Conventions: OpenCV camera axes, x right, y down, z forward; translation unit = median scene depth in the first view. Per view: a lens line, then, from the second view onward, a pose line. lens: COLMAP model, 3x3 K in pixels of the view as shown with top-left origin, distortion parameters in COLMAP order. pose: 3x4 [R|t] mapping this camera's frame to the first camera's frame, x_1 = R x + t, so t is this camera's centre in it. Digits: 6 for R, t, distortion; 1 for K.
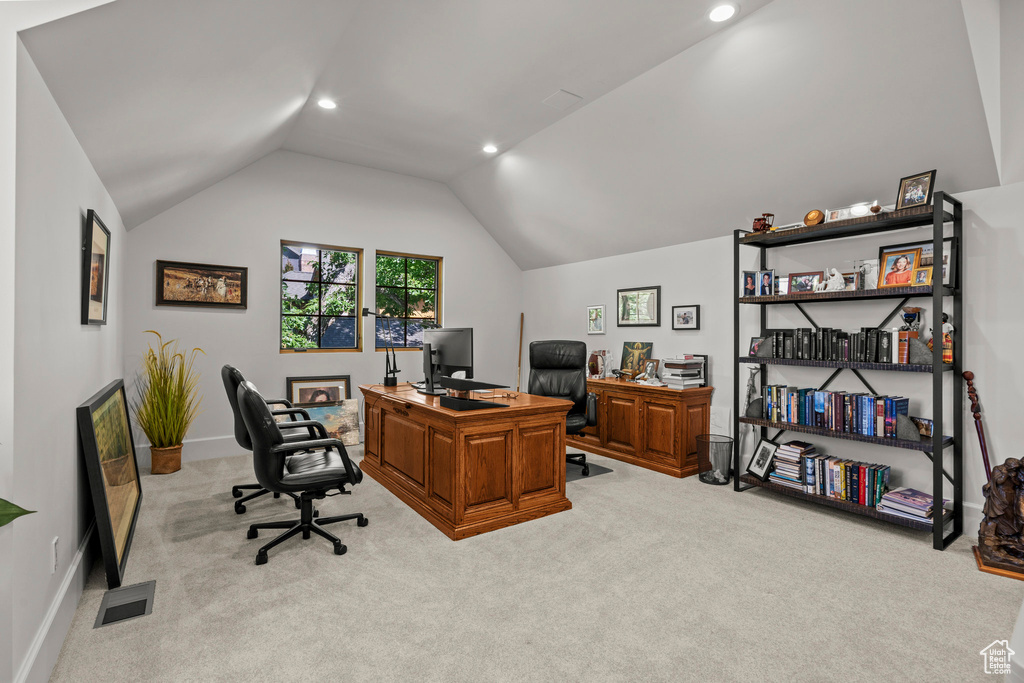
lens RADIAL K [[467.6, 0, 505.8], [0, 467.6, 338.0], [0, 0, 1]] dist [-0.003839, 0.001286]
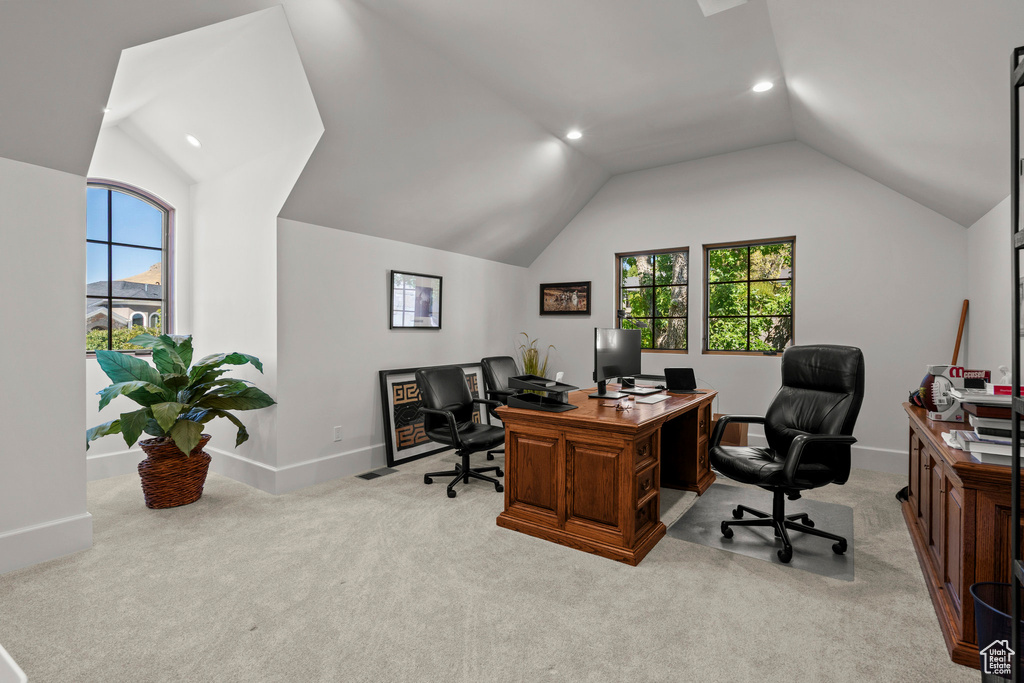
lens RADIAL K [[467.6, 0, 529.7], [0, 467.6, 336.5], [0, 0, 1]] dist [-0.003839, 0.001286]
pose [[0.363431, 0.003692, -0.931614, 0.661495], [-0.009822, 0.999952, 0.000131, -0.003109], [0.931569, 0.009103, 0.363450, 0.479482]]
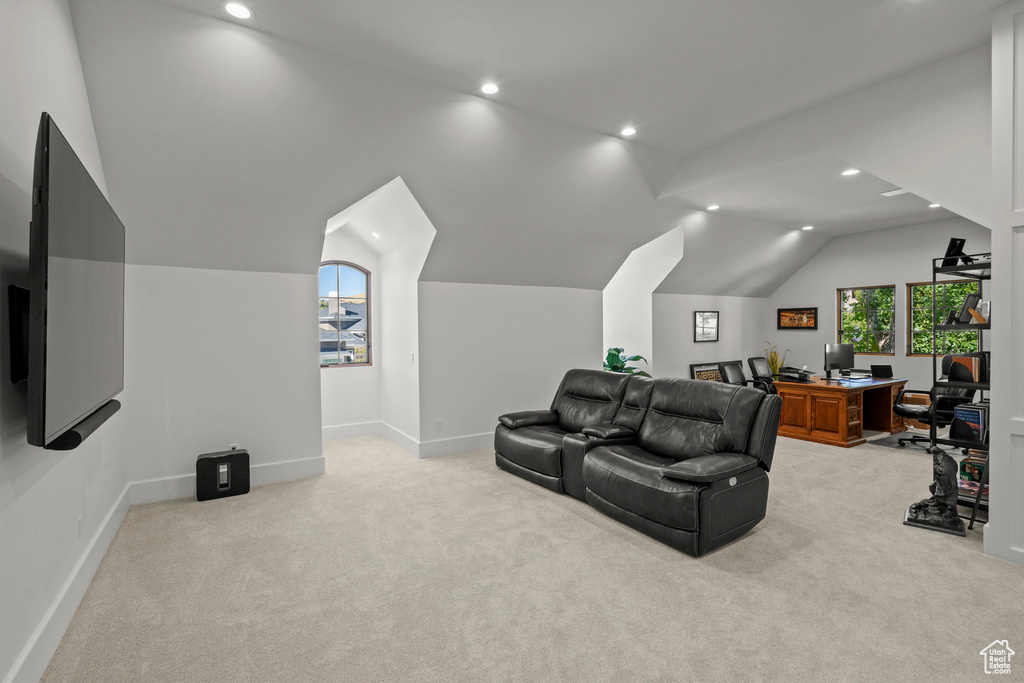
lens RADIAL K [[467.6, 0, 516.0], [0, 467.6, 338.9], [0, 0, 1]] dist [-0.003839, 0.001286]
pose [[-0.050450, 0.012987, -0.998642, 1.663510], [0.004691, 0.999908, 0.012766, -0.064909], [0.998716, -0.004040, -0.050507, -0.136029]]
